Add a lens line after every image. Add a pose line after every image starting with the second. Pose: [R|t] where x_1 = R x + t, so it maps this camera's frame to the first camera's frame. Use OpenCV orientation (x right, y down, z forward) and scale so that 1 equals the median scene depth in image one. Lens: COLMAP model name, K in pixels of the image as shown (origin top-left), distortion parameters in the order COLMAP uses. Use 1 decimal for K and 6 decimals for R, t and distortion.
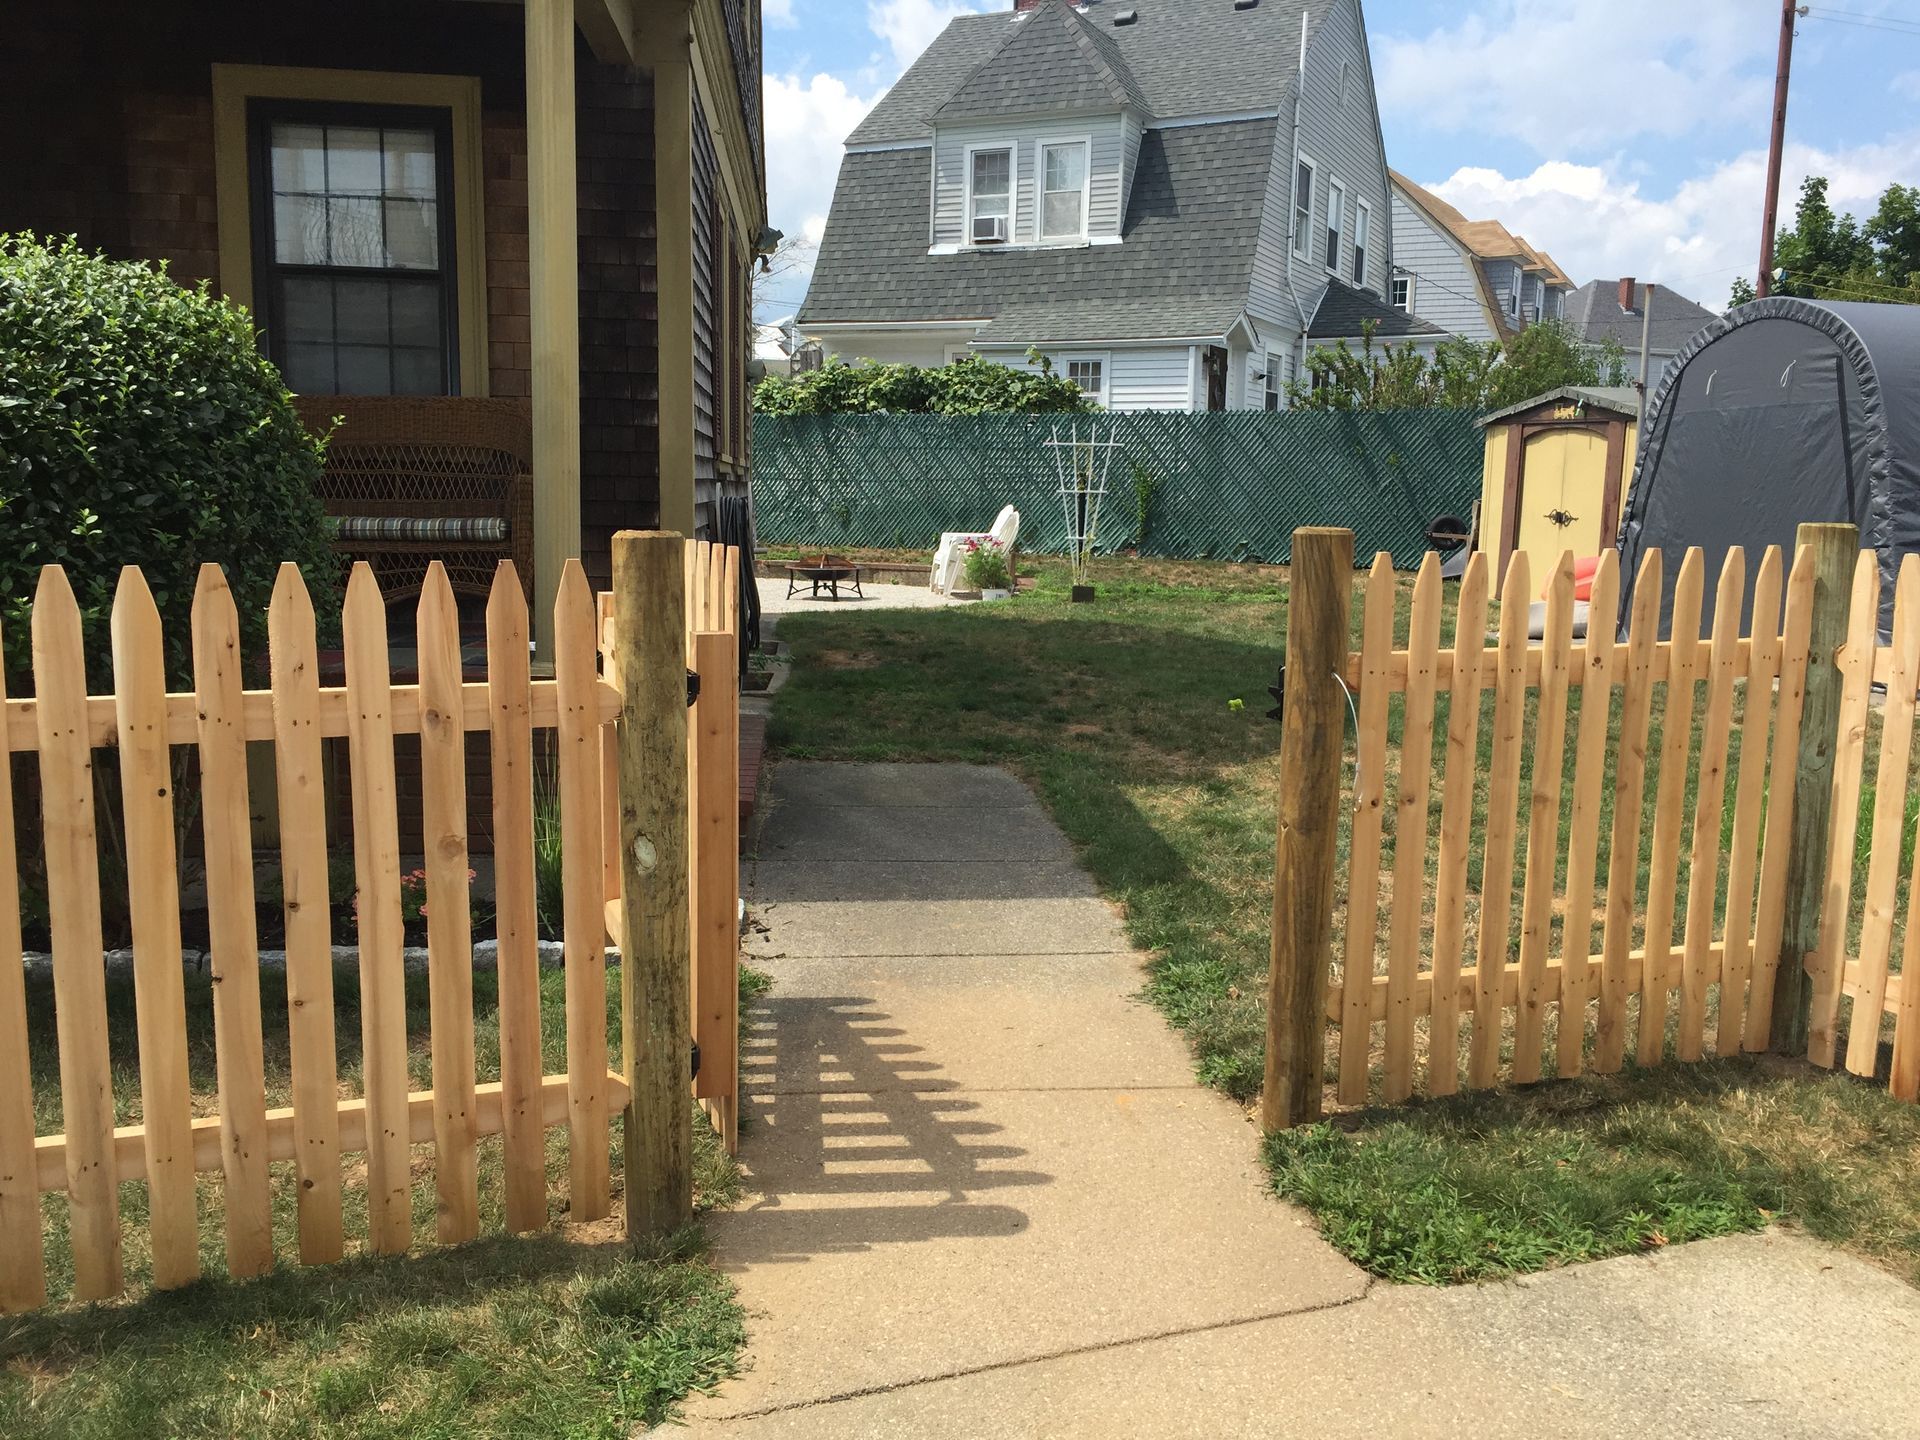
lens RADIAL K [[1664.4, 0, 960.0], [0, 1664.4, 720.0], [0, 0, 1]] dist [0.094015, -0.126442]
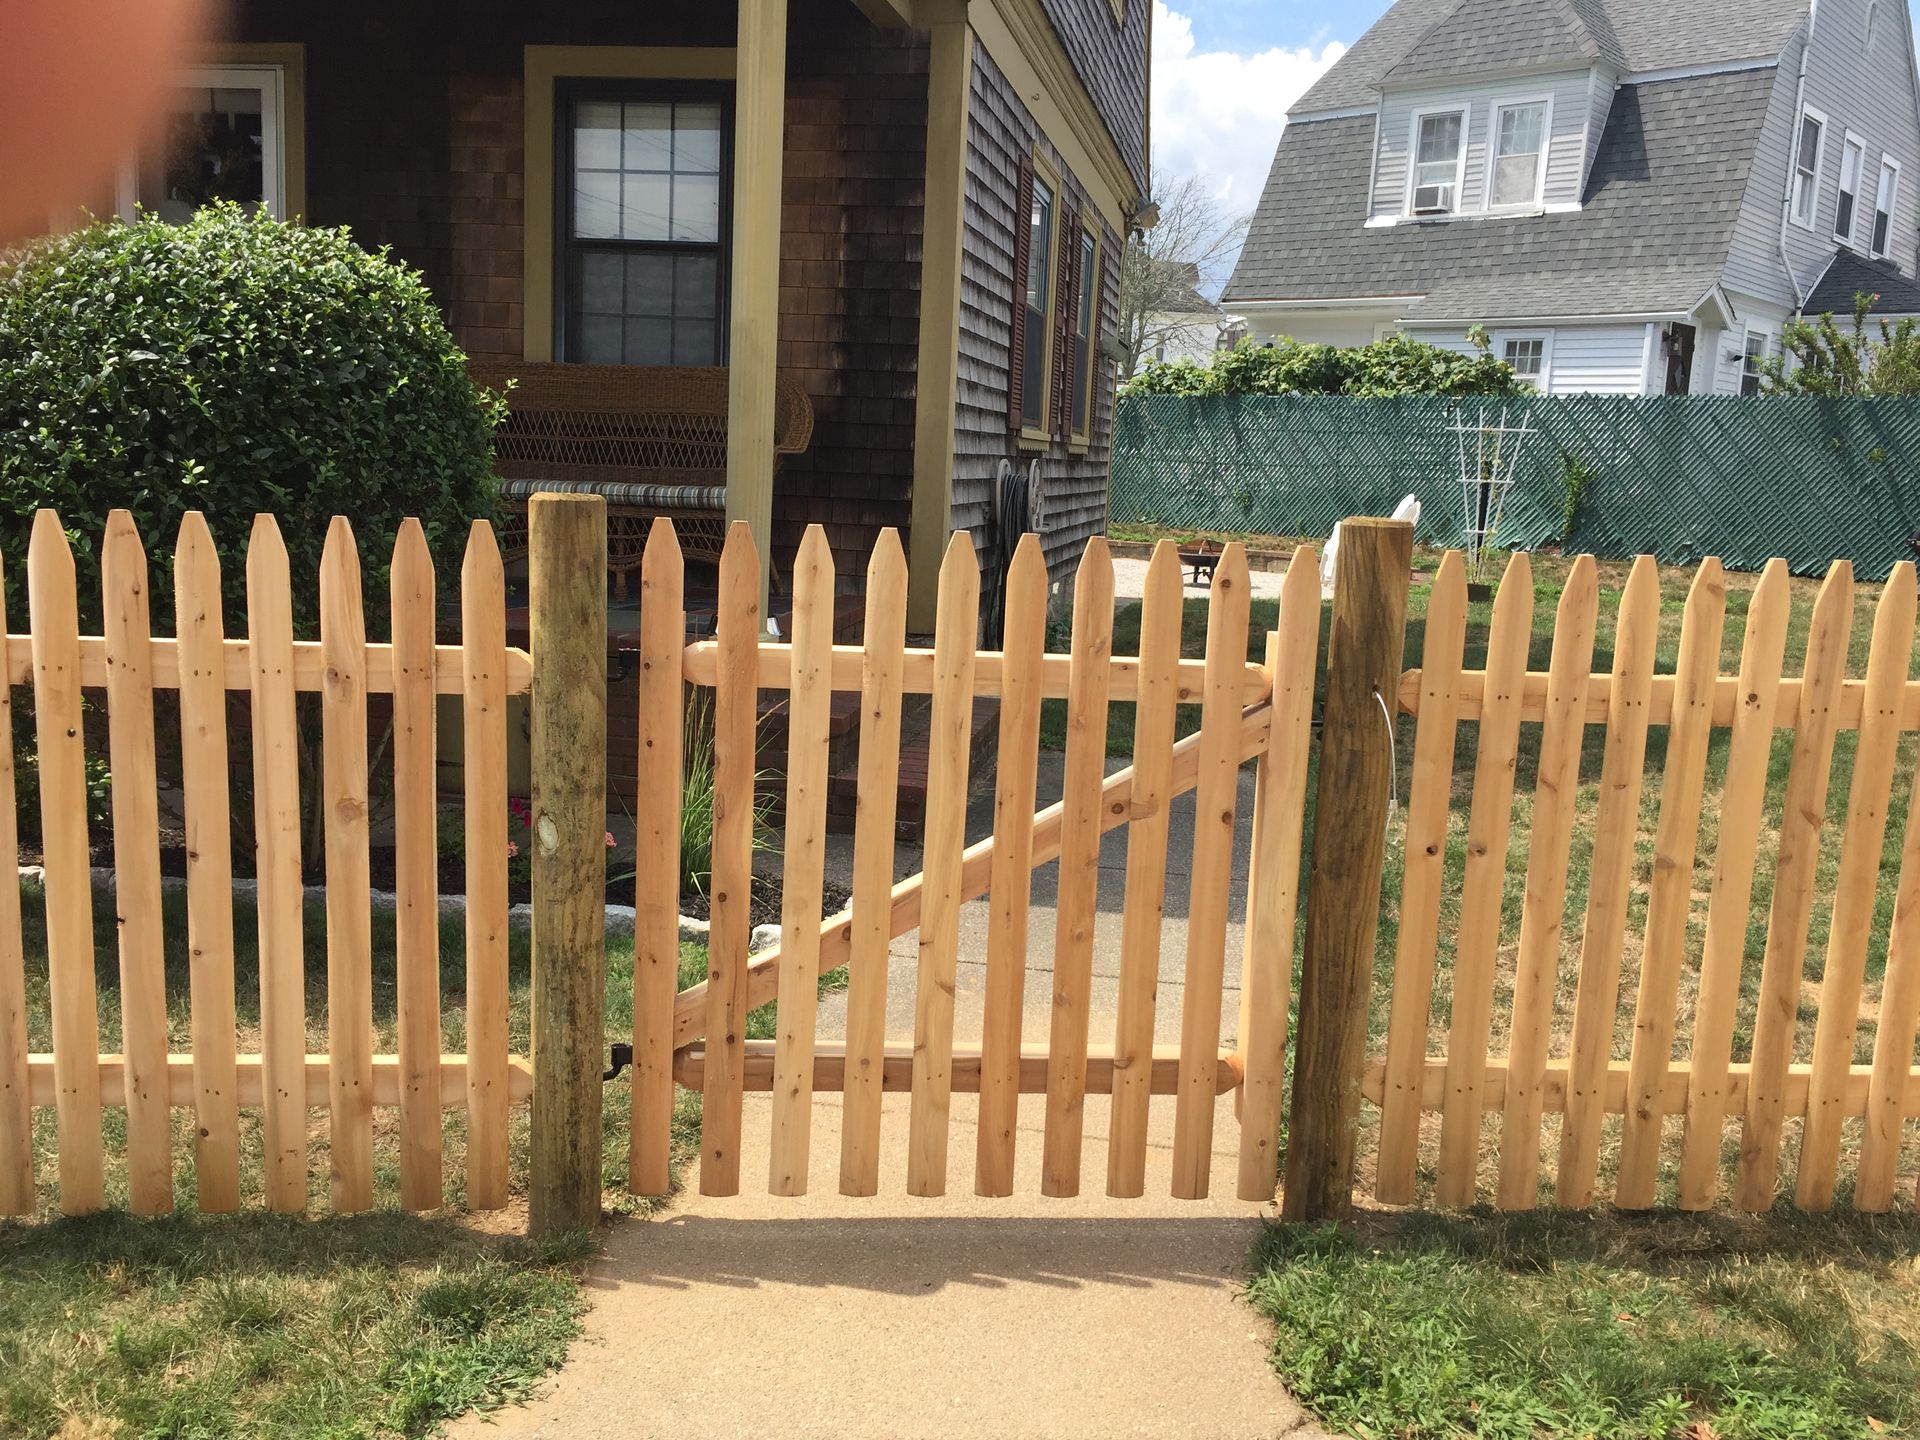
lens RADIAL K [[1664.4, 0, 960.0], [0, 1664.4, 720.0], [0, 0, 1]] dist [0.094015, -0.126442]
pose [[0.957721, 0.069224, -0.279246, 0.228765], [-0.066693, 0.997601, 0.018565, -0.013778], [0.279861, 0.000843, 0.960040, 0.119060]]
